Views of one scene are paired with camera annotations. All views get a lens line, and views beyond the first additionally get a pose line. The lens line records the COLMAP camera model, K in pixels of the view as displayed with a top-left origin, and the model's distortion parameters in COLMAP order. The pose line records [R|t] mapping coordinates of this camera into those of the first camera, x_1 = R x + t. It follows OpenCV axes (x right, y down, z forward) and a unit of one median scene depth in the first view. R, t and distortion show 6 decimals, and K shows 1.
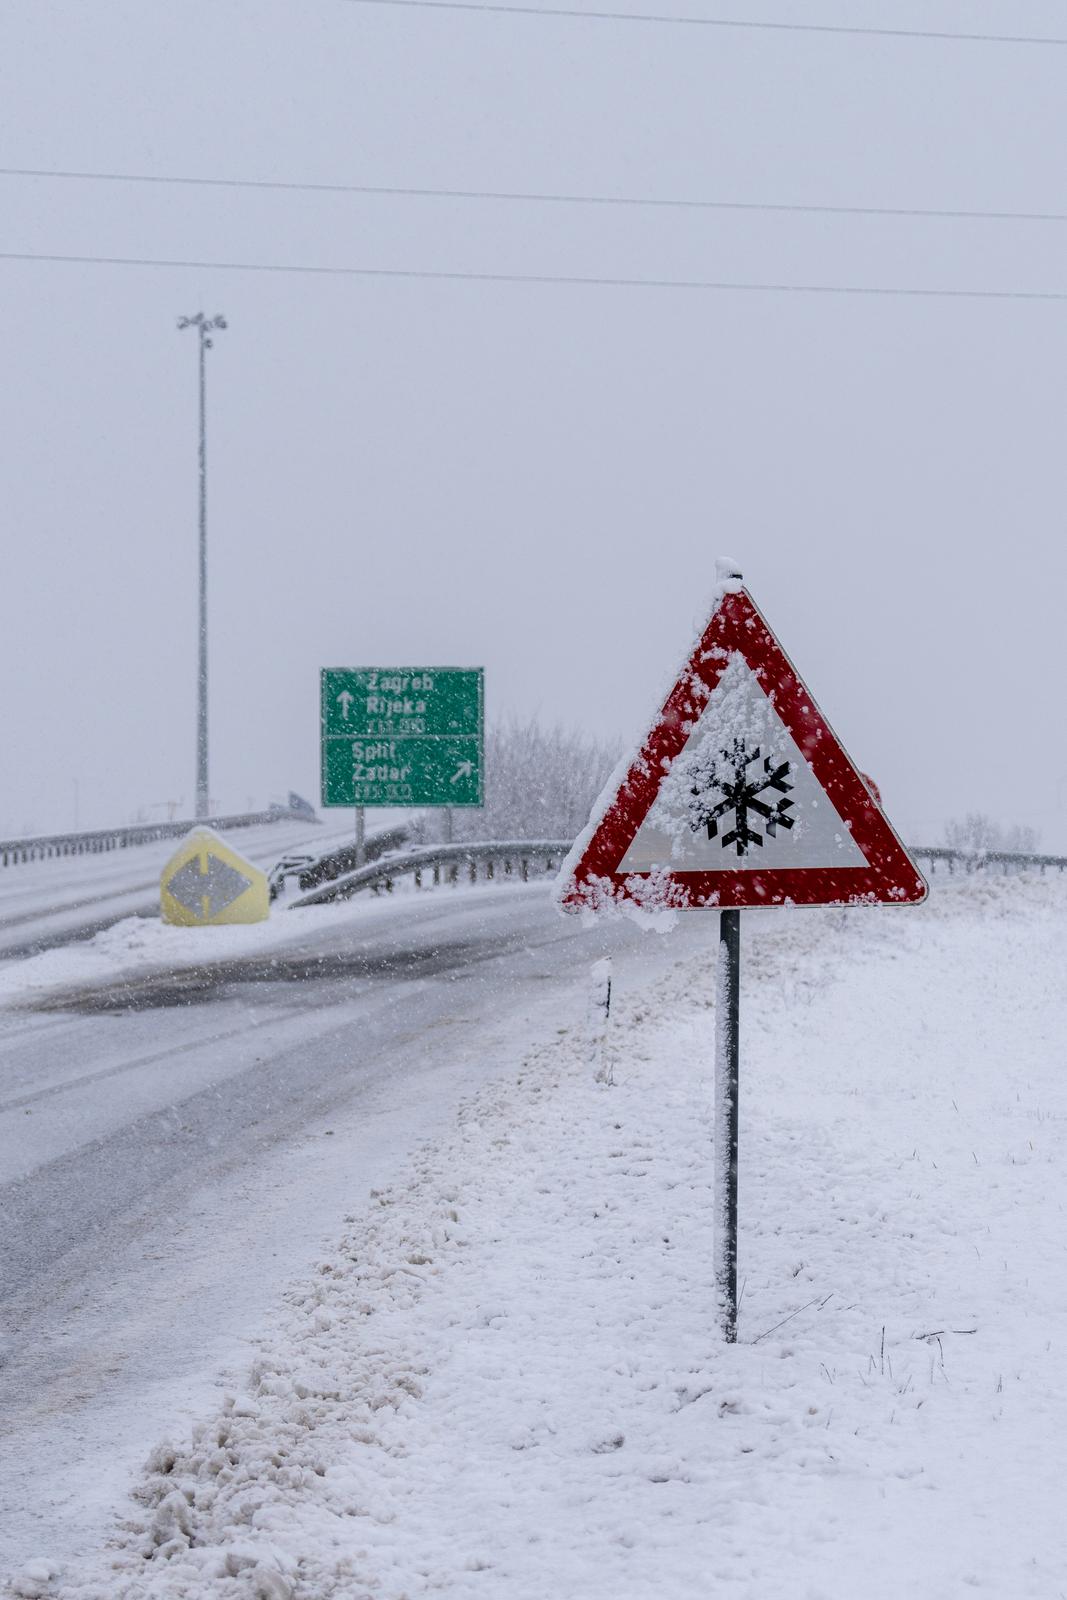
lens RADIAL K [[2881.5, 0, 614.7], [0, 2881.5, 801.2], [0, 0, 1]] dist [0.103330, 0.027068]
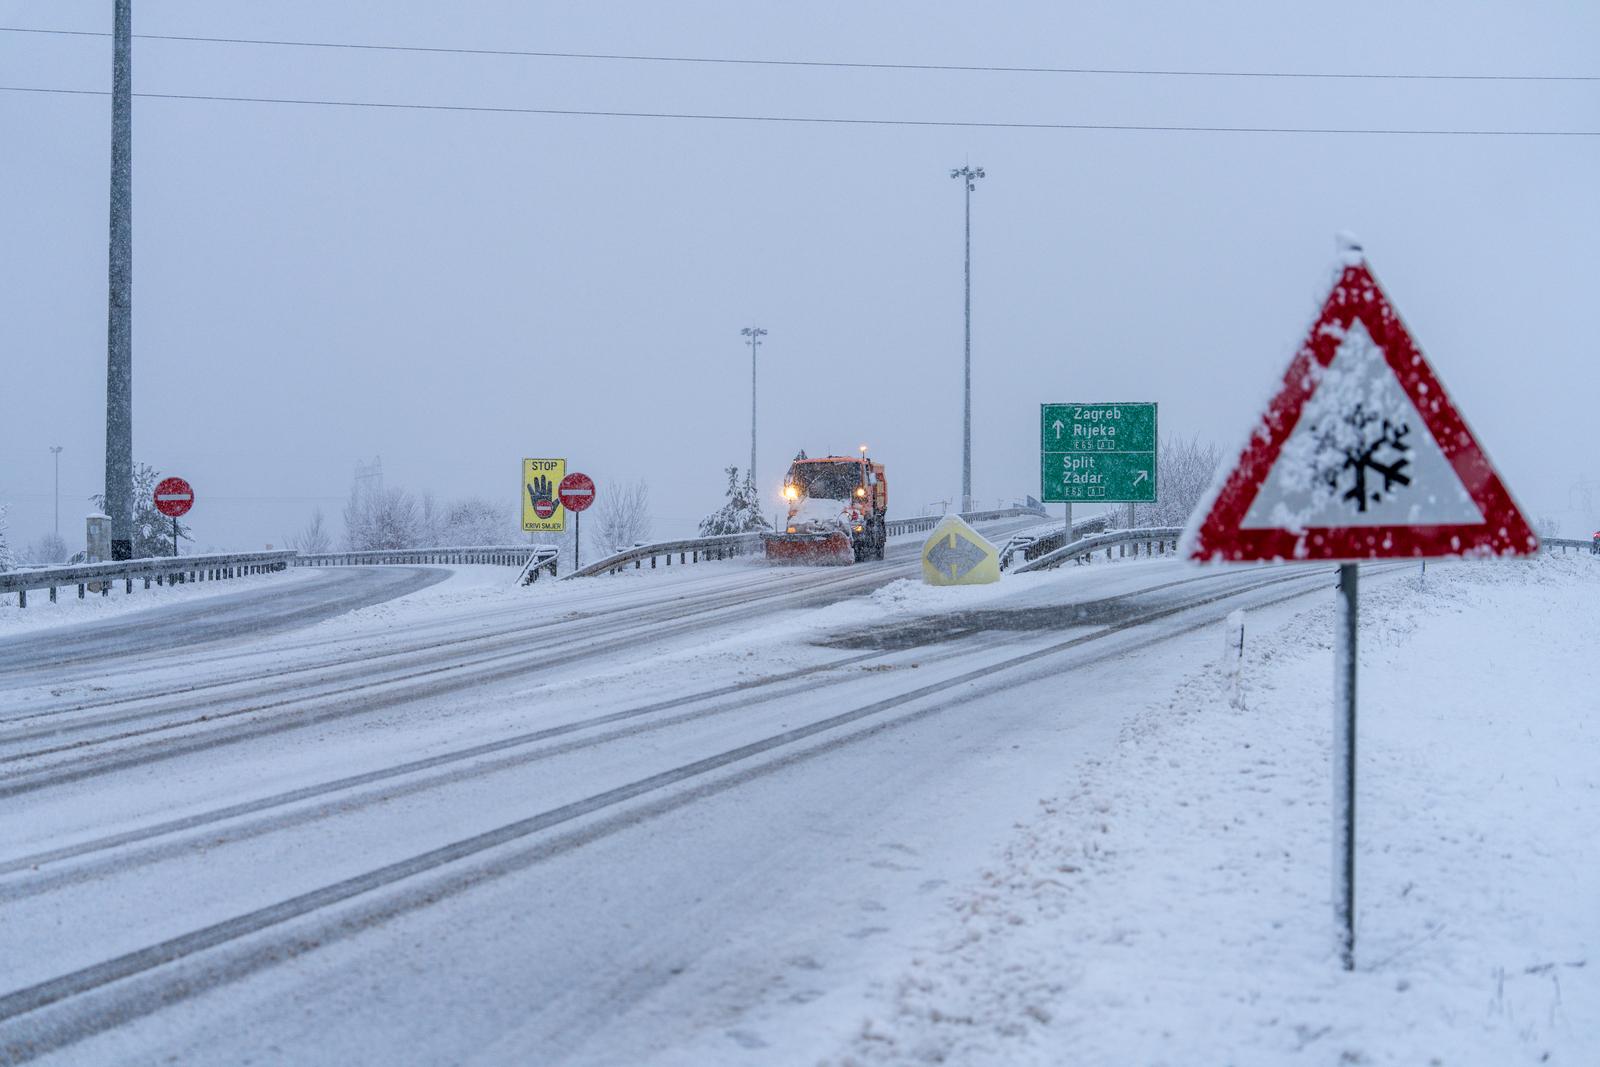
lens RADIAL K [[3005.4, 0, 800.0], [0, 3005.4, 533.5], [0, 0, 1]] dist [0.092903, 0.265353]
pose [[0.989936, 0.002656, -0.141492, -0.005554], [0.001616, 0.999547, 0.030068, -0.014937], [0.141508, -0.029994, 0.989483, -0.261333]]
